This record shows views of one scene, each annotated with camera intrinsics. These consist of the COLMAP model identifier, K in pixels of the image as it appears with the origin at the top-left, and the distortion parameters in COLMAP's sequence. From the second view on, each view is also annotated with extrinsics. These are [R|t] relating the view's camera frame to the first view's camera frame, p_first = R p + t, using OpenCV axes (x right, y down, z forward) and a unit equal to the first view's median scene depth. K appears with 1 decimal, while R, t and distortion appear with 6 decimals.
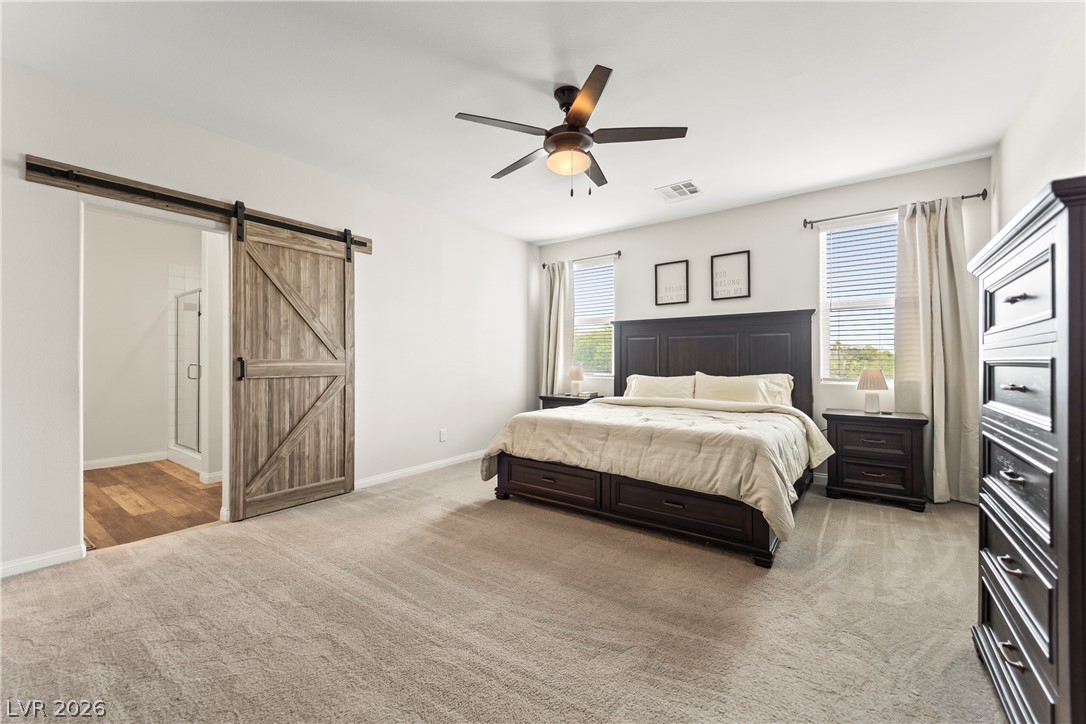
lens RADIAL K [[434.0, 0, 538.3], [0, 434.0, 357.8], [0, 0, 1]] dist [0.028967, -0.015691]
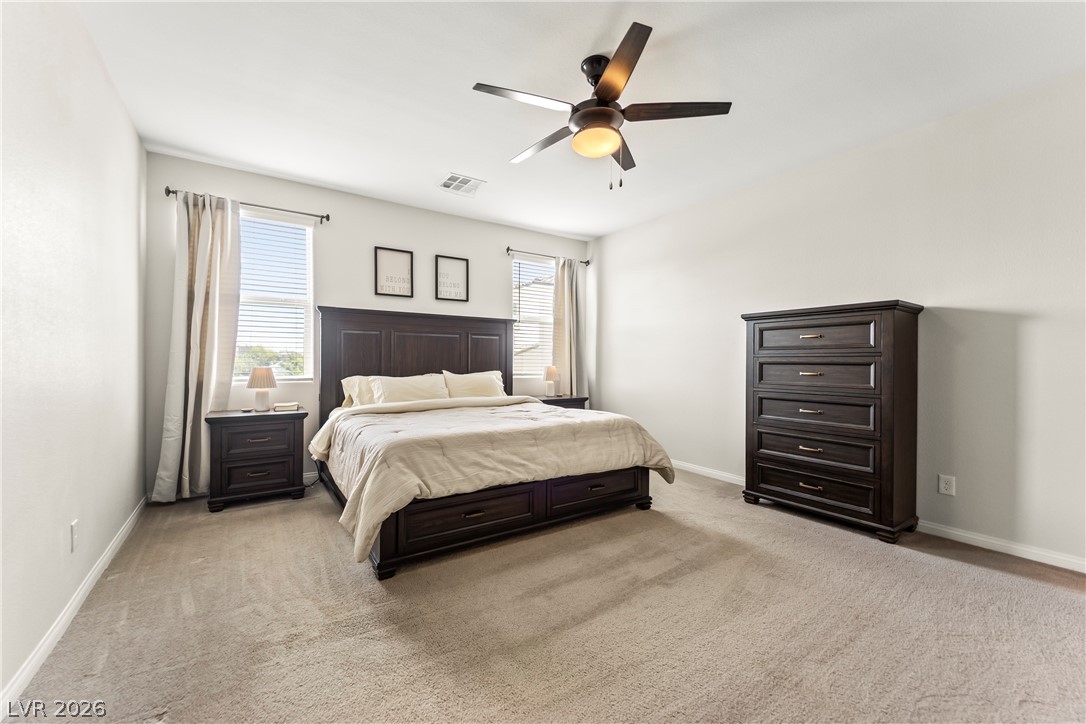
lens RADIAL K [[434.0, 0, 538.3], [0, 434.0, 357.8], [0, 0, 1]] dist [0.028967, -0.015691]
pose [[0.336082, 0.008457, 0.941795, -0.525275], [-0.010953, 0.999927, -0.005070, 0.005838], [-0.941769, -0.008612, 0.336150, 0.505843]]
